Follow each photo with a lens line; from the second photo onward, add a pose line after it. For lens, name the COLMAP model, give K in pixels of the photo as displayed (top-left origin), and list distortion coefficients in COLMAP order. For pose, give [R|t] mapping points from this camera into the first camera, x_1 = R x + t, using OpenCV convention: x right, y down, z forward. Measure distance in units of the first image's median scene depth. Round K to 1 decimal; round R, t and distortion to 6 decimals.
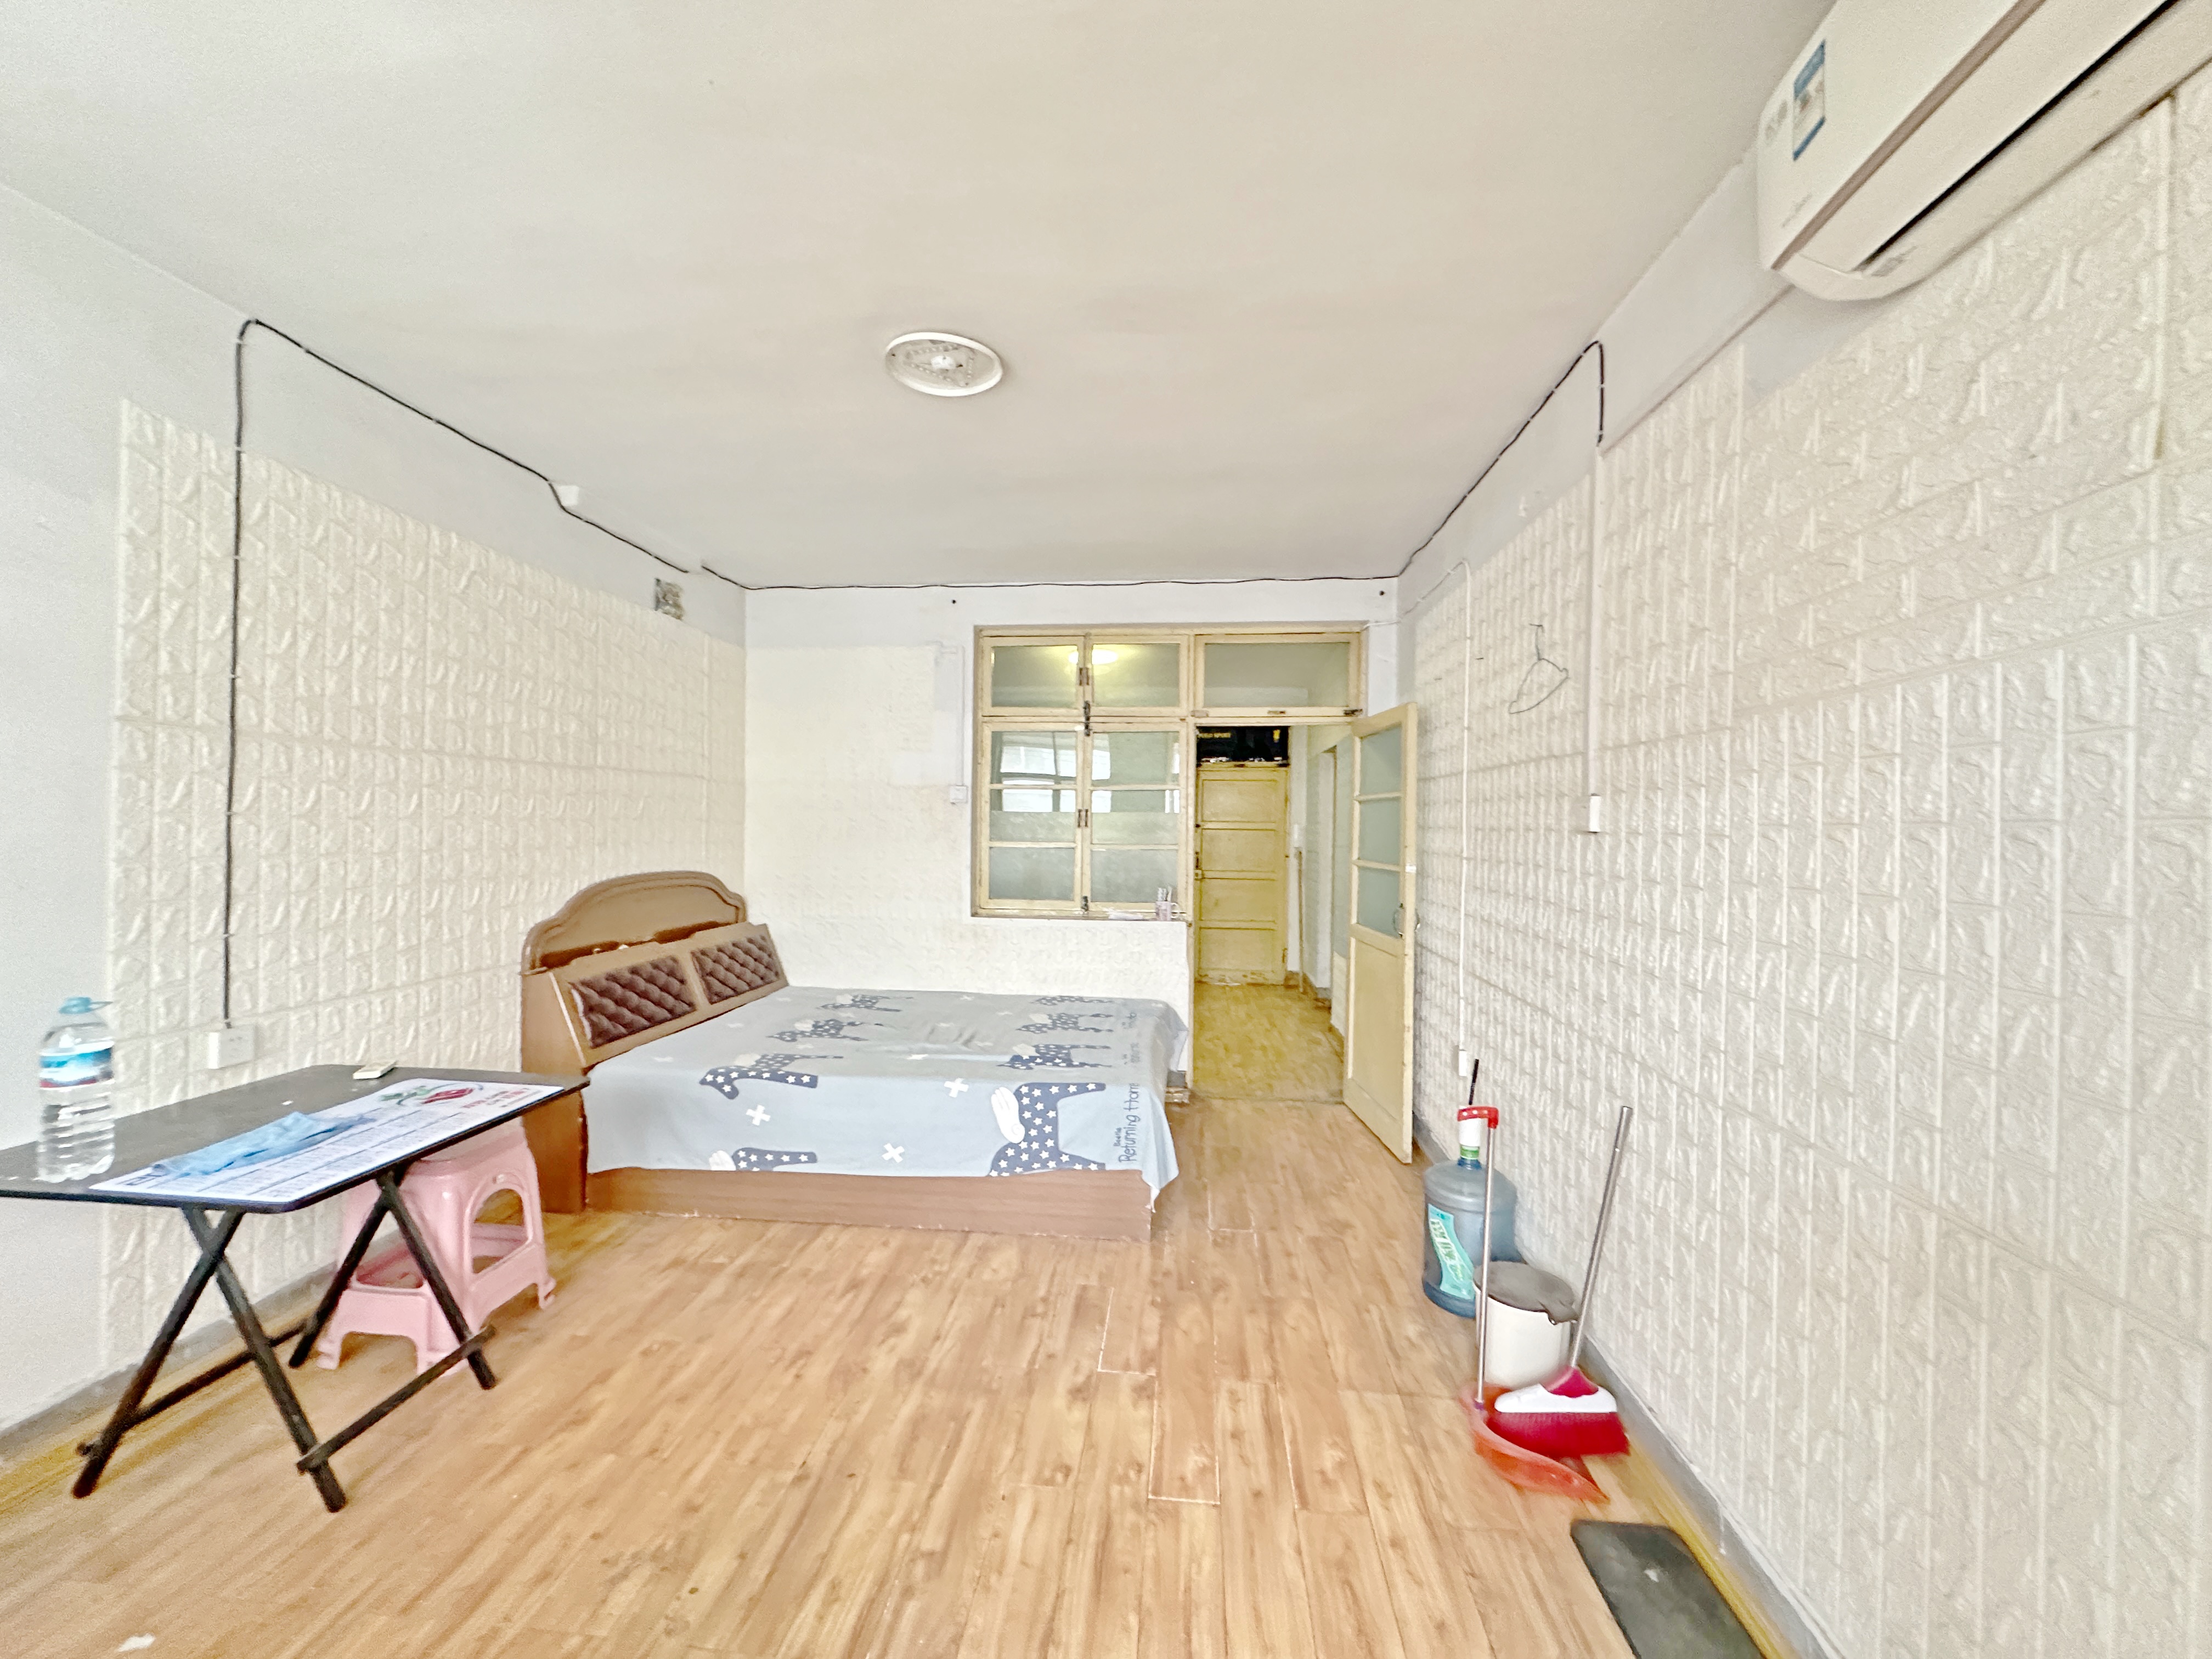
lens RADIAL K [[882.3, 0, 1107.9], [0, 882.3, 823.7], [0, 0, 1]] dist [0.000380, 0.000019]
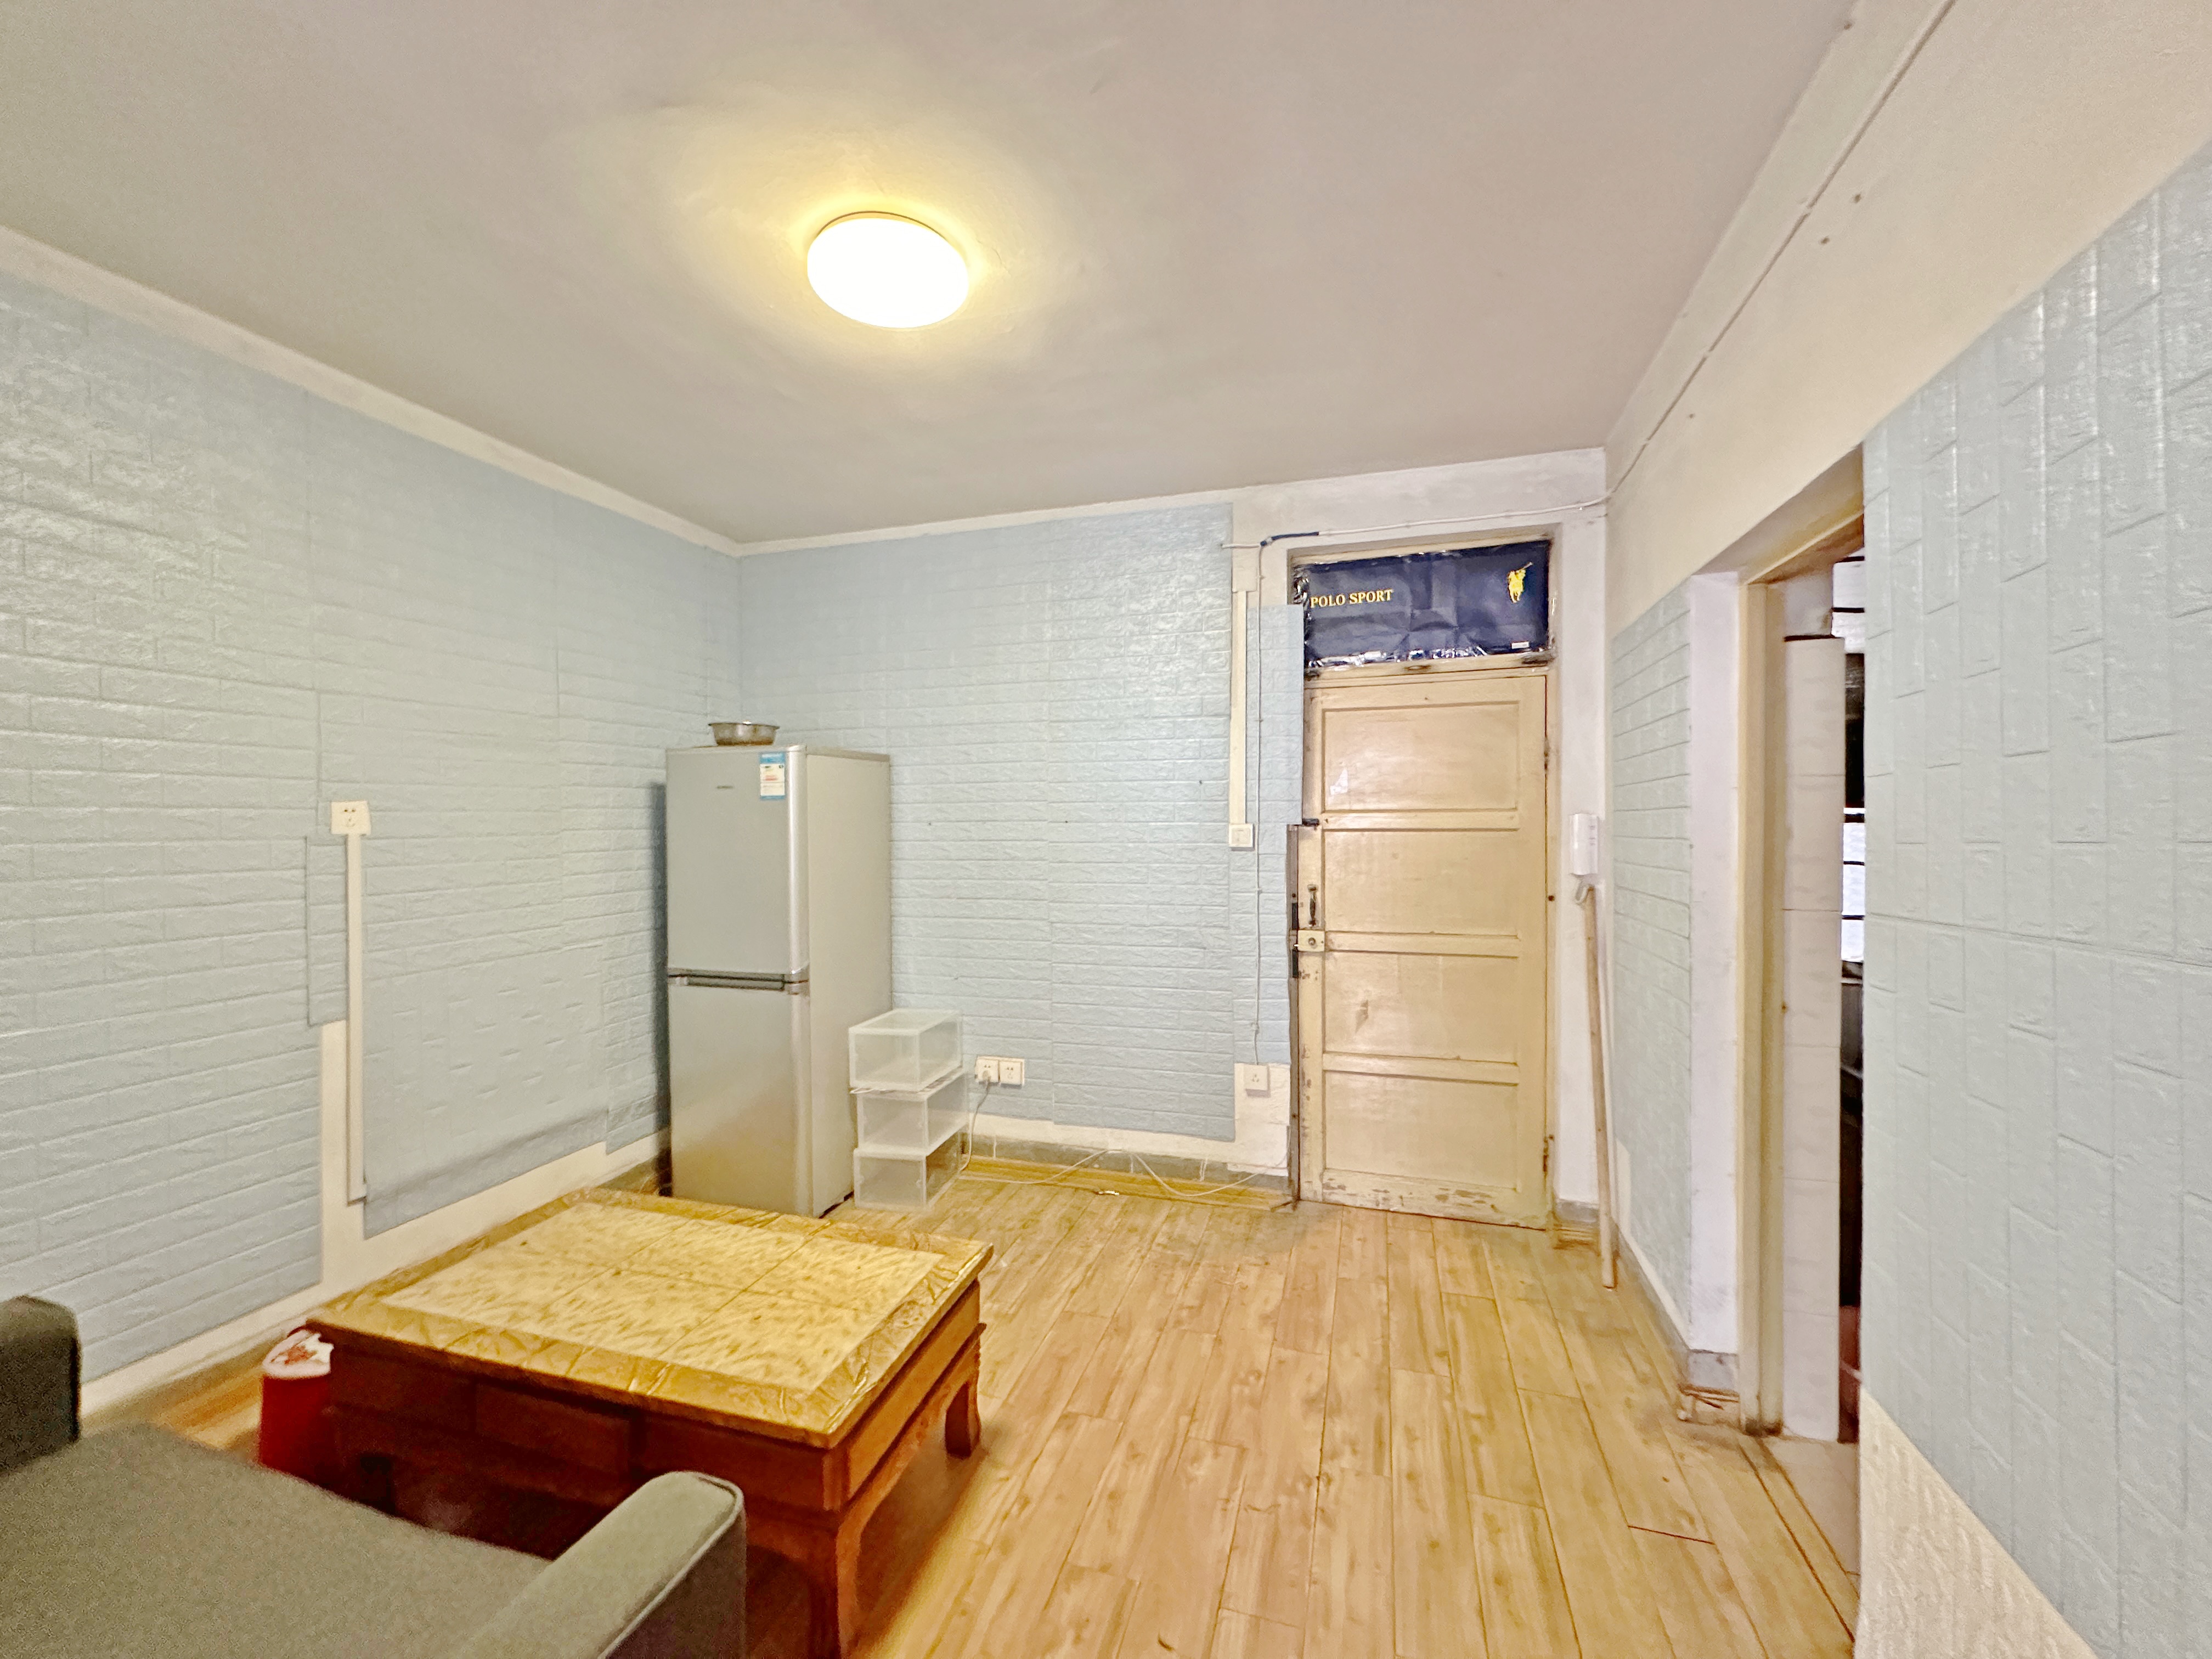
lens RADIAL K [[882.3, 0, 1107.1], [0, 882.3, 832.5], [0, 0, 1]] dist [0.000380, 0.000019]
pose [[0.983998, -0.011376, -0.177816, 0.080874], [0.012327, 0.999915, 0.004246, 0.004088], [0.177753, -0.006370, 0.984055, 0.583847]]
